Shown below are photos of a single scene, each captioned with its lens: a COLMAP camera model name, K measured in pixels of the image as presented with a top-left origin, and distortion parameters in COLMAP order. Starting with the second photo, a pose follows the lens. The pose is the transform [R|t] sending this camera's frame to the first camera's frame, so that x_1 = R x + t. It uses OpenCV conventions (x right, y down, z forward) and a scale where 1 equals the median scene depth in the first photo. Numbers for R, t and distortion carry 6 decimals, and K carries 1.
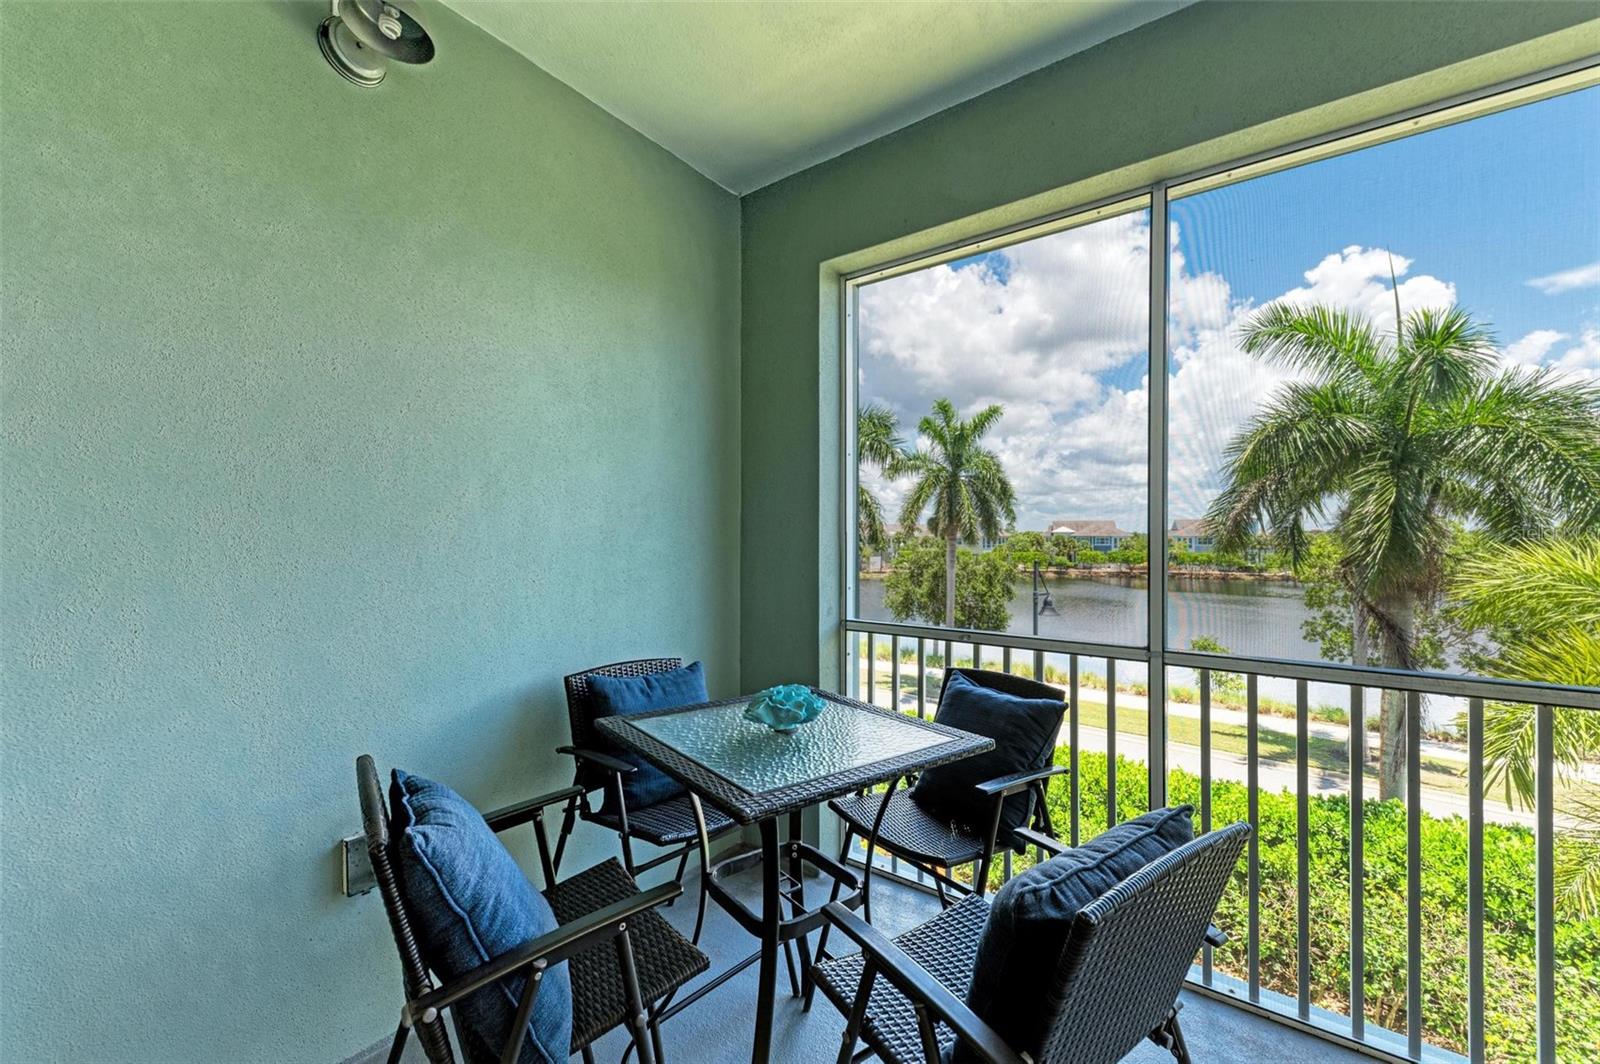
lens RADIAL K [[621.7, 0, 790.2], [0, 621.7, 539.3], [0, 0, 1]] dist [0.021410, -0.006253]
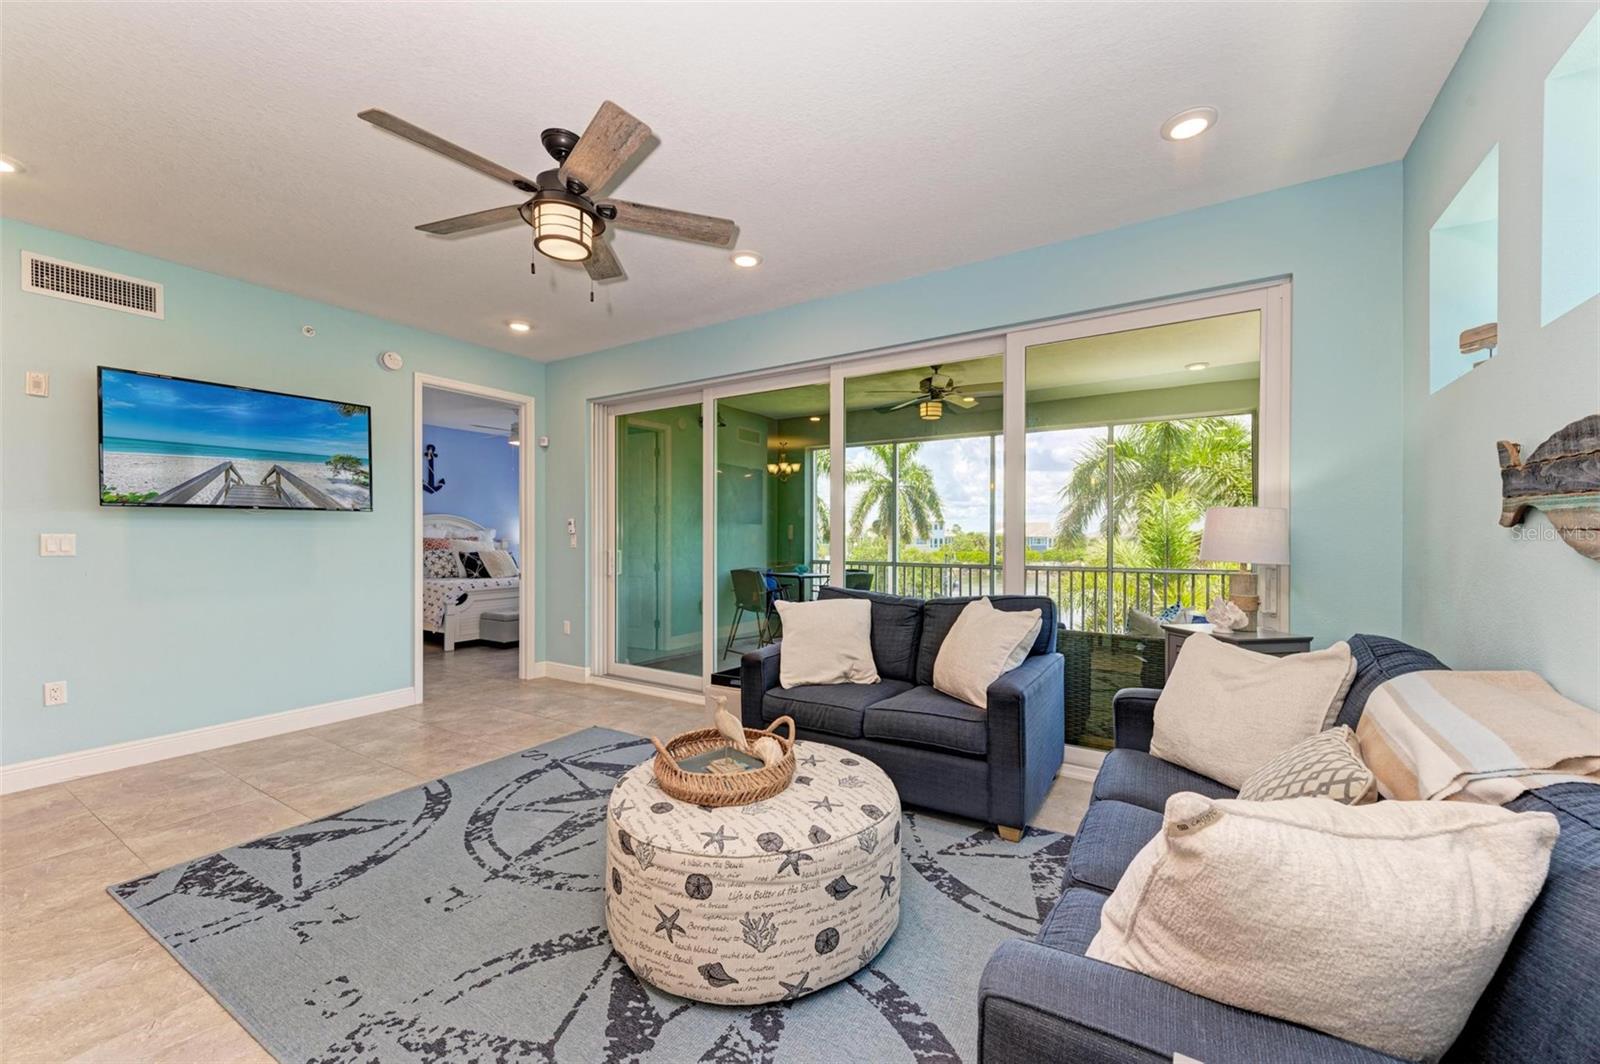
lens RADIAL K [[621.7, 0, 796.6], [0, 621.7, 537.5], [0, 0, 1]] dist [0.021410, -0.006253]
pose [[0.996565, 0.001389, 0.082808, -0.020871], [-0.001048, 0.999991, -0.004156, 0.002545], [-0.082813, 0.004055, 0.996557, -0.176376]]
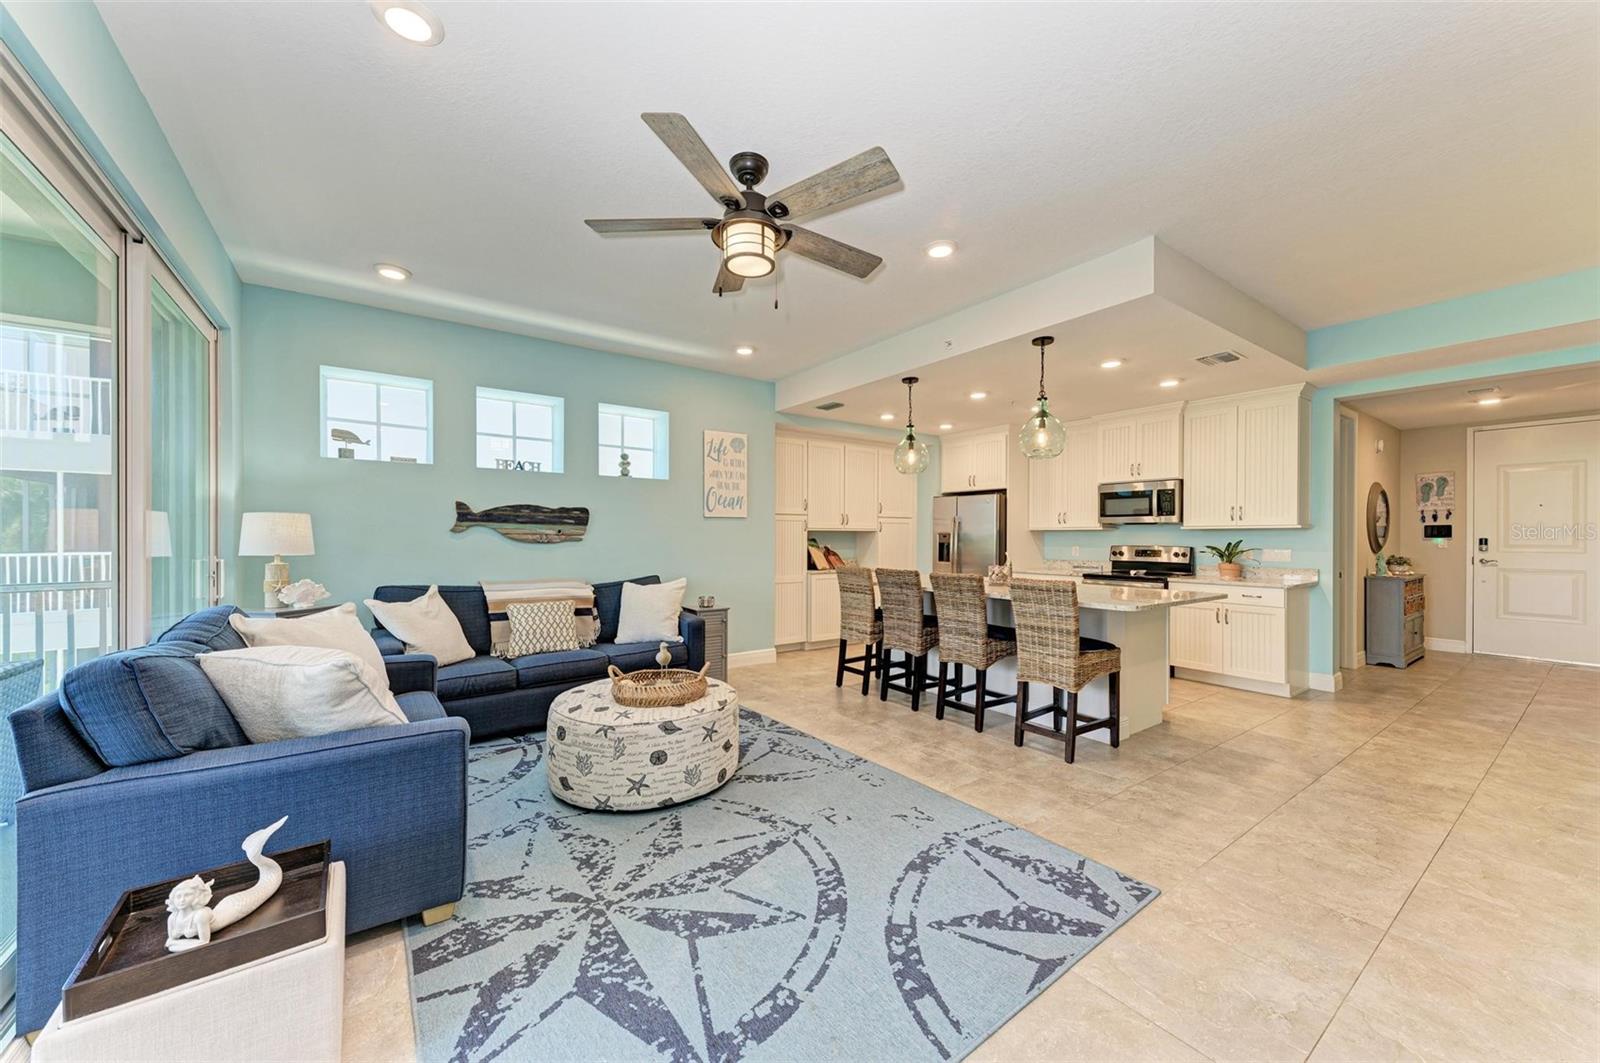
lens RADIAL K [[587.7, 0, 799.0], [0, 587.7, 538.3], [0, 0, 1]] dist [0.019983, -0.006466]
pose [[-0.955816, -0.002688, 0.293952, -0.072382], [-0.000538, 0.999973, 0.007396, 0.001618], [-0.293964, 0.006911, -0.955792, -0.024309]]
